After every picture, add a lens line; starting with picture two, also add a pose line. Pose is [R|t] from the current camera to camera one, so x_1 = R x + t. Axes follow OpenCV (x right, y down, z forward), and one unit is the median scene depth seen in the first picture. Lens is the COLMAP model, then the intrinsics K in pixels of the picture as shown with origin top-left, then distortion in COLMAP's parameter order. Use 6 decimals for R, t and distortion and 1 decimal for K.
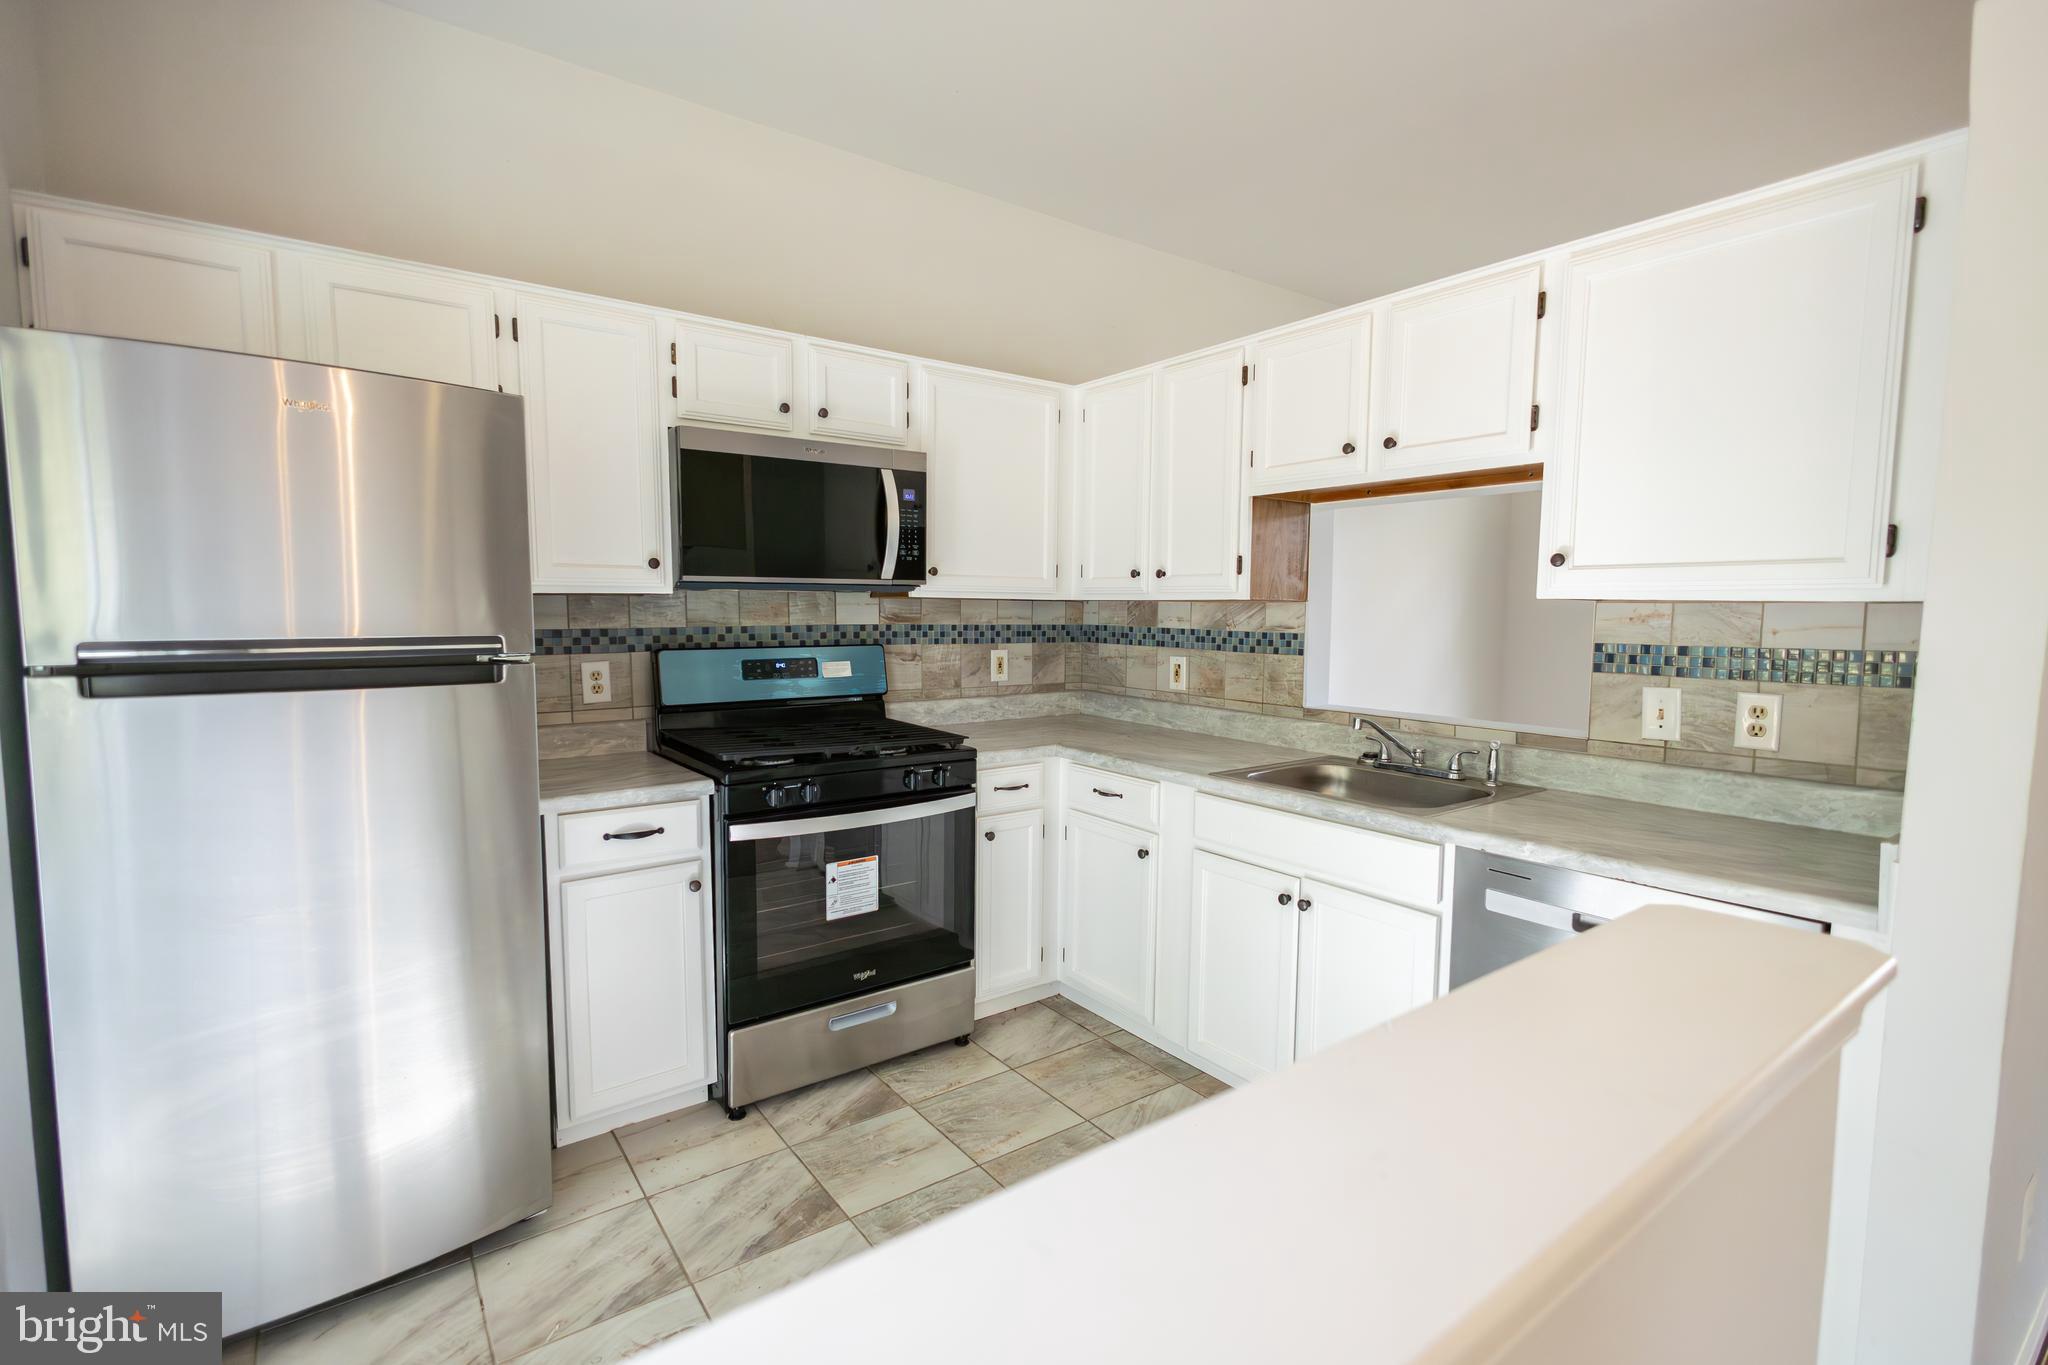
lens RADIAL K [[936.2, 0, 1024.0], [0, 936.2, 682.5], [0, 0, 1]] dist [0.000030, -0.000236]
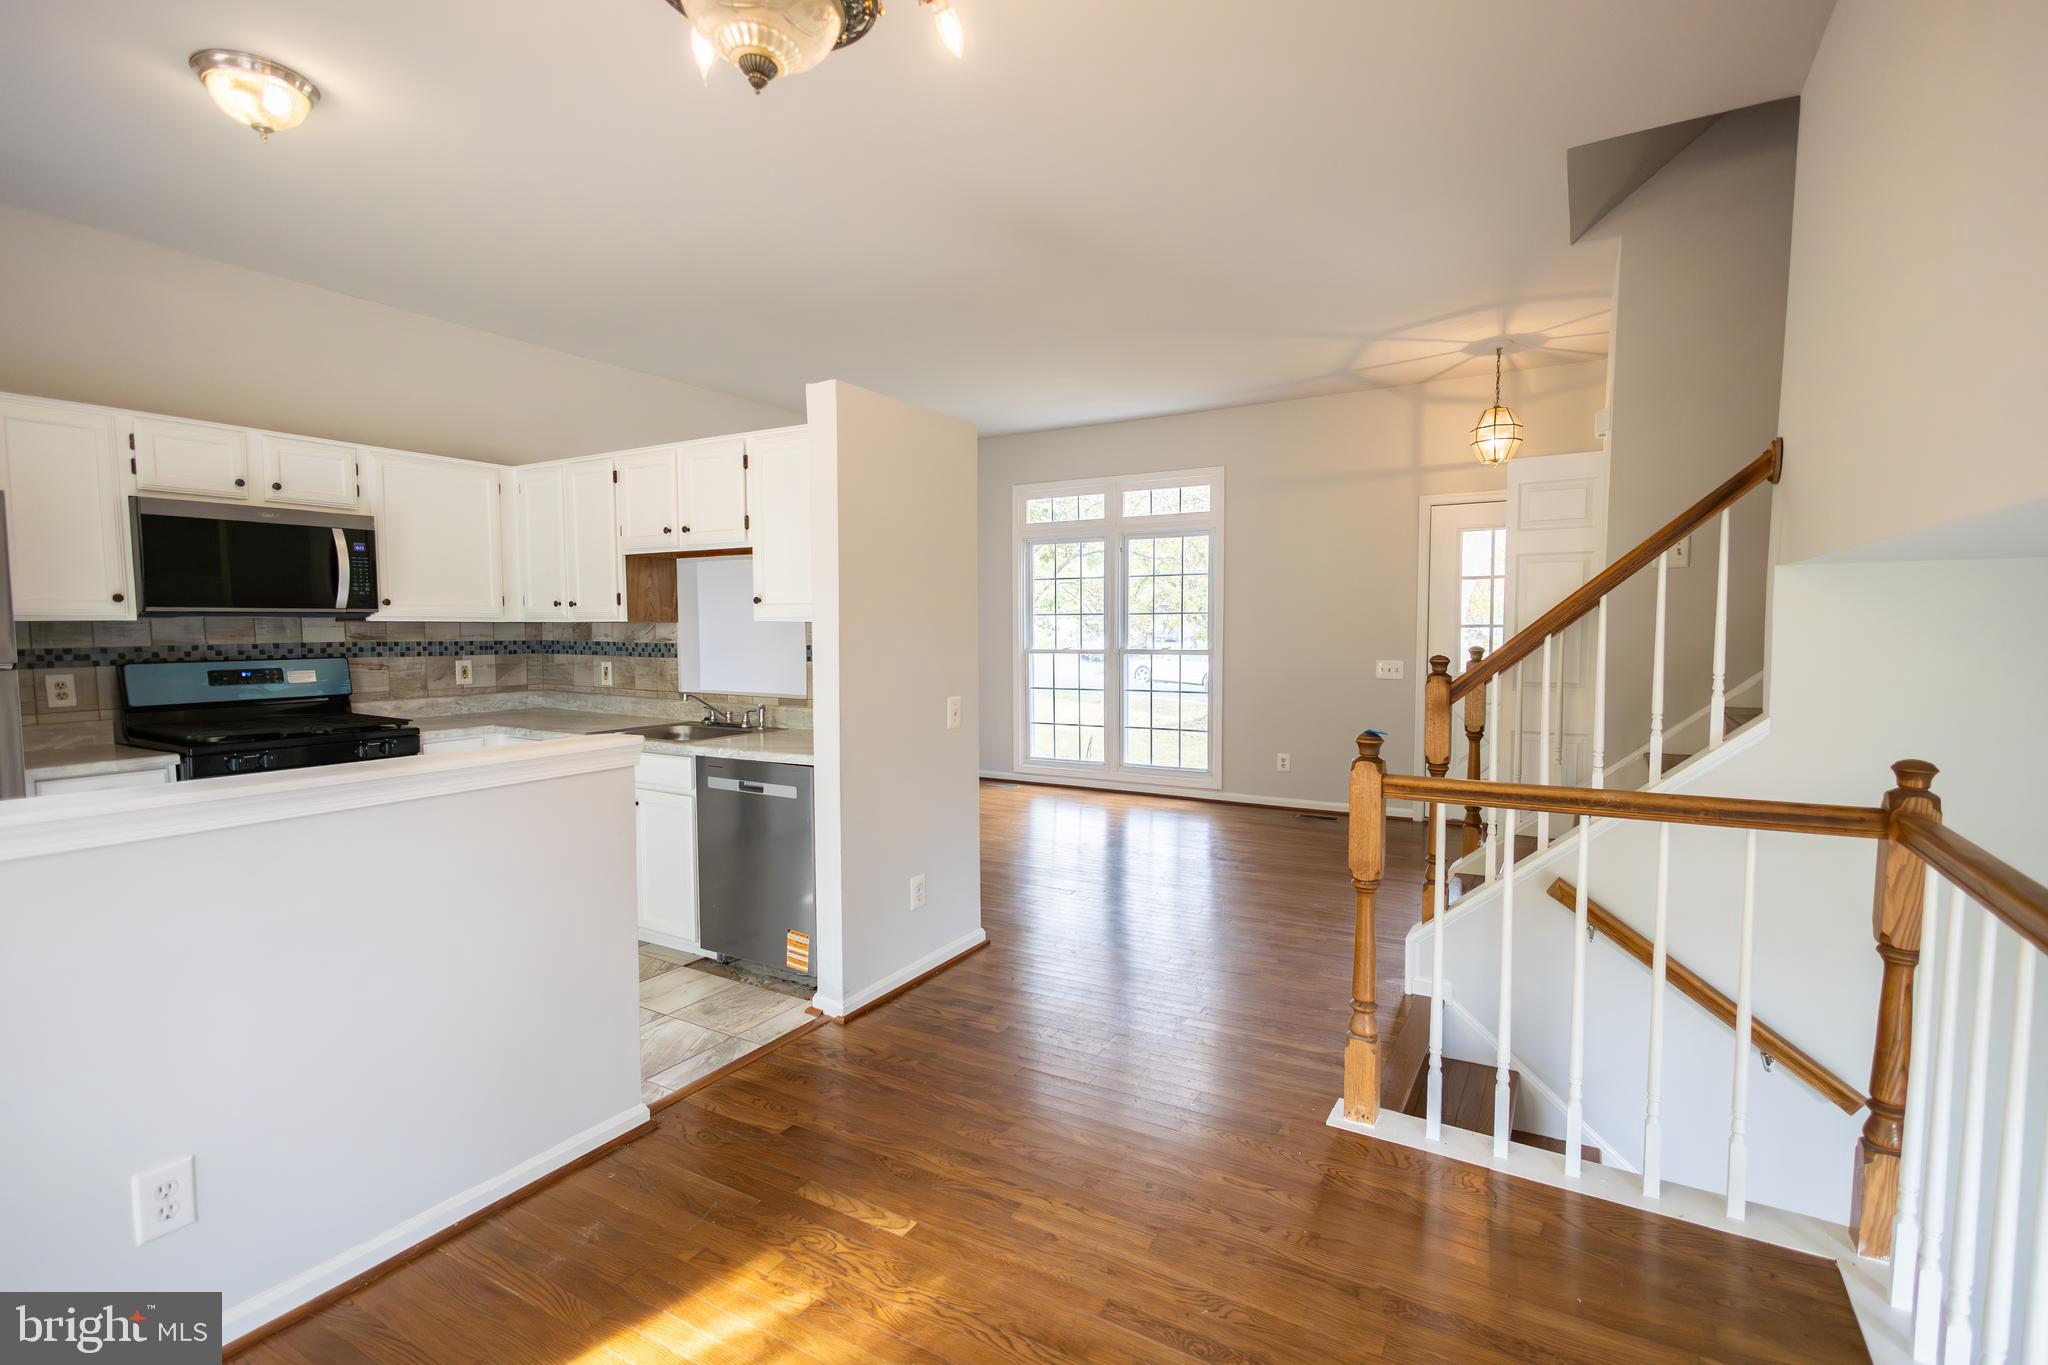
lens RADIAL K [[907.6, 0, 1021.3], [0, 907.6, 683.3], [0, 0, 1]] dist [-0.001514, -0.000670]
pose [[0.915736, -0.033834, 0.400353, 0.212566], [0.039831, 0.999184, -0.006664, 0.043568], [-0.399801, 0.022048, 0.916337, -0.561711]]
